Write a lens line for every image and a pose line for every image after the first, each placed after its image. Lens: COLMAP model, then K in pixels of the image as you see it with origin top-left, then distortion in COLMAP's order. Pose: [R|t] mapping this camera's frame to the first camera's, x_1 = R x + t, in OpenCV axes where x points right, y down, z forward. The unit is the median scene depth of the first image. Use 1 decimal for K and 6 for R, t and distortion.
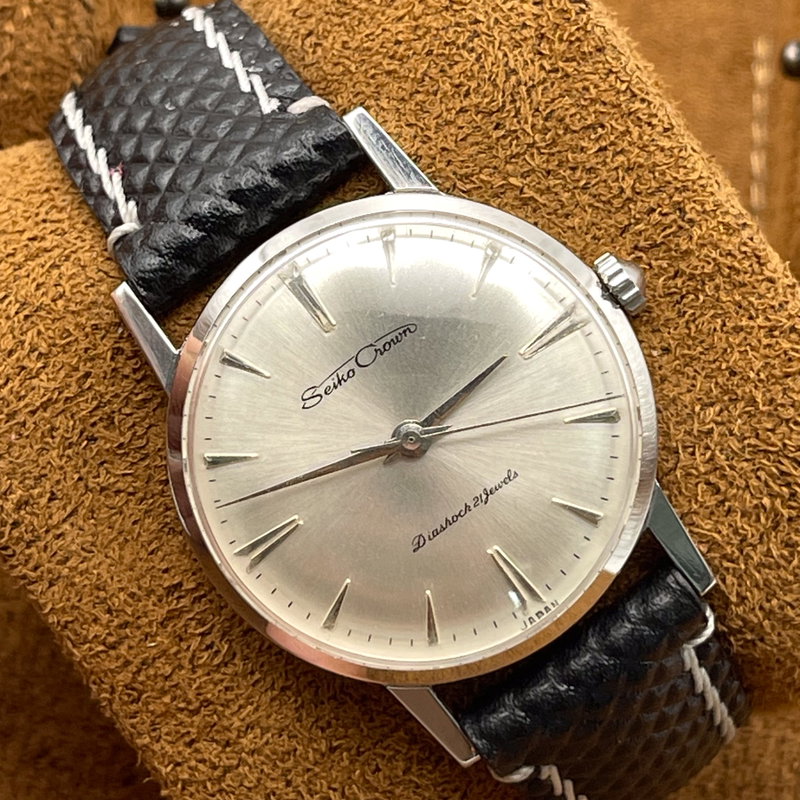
lens RADIAL K [[2844.8, 0, 380.0], [0, 2844.8, 401.4], [0, 0, 1]] dist [0.089738, -0.065696]
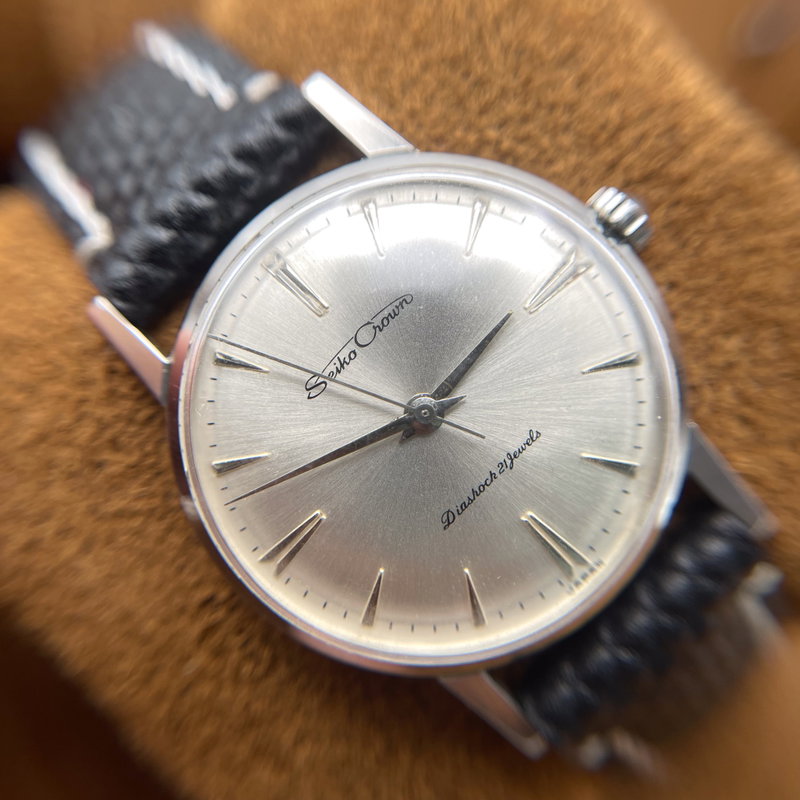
lens RADIAL K [[667.7, 0, 400.0], [0, 667.7, 400.0], [0, 0, 1]] dist [0.494354, 0.000258]
pose [[0.988984, -0.147781, 0.008414, 0.001548], [0.147948, 0.988679, -0.025023, 0.013053], [-0.004621, 0.025992, 0.999651, 0.762714]]
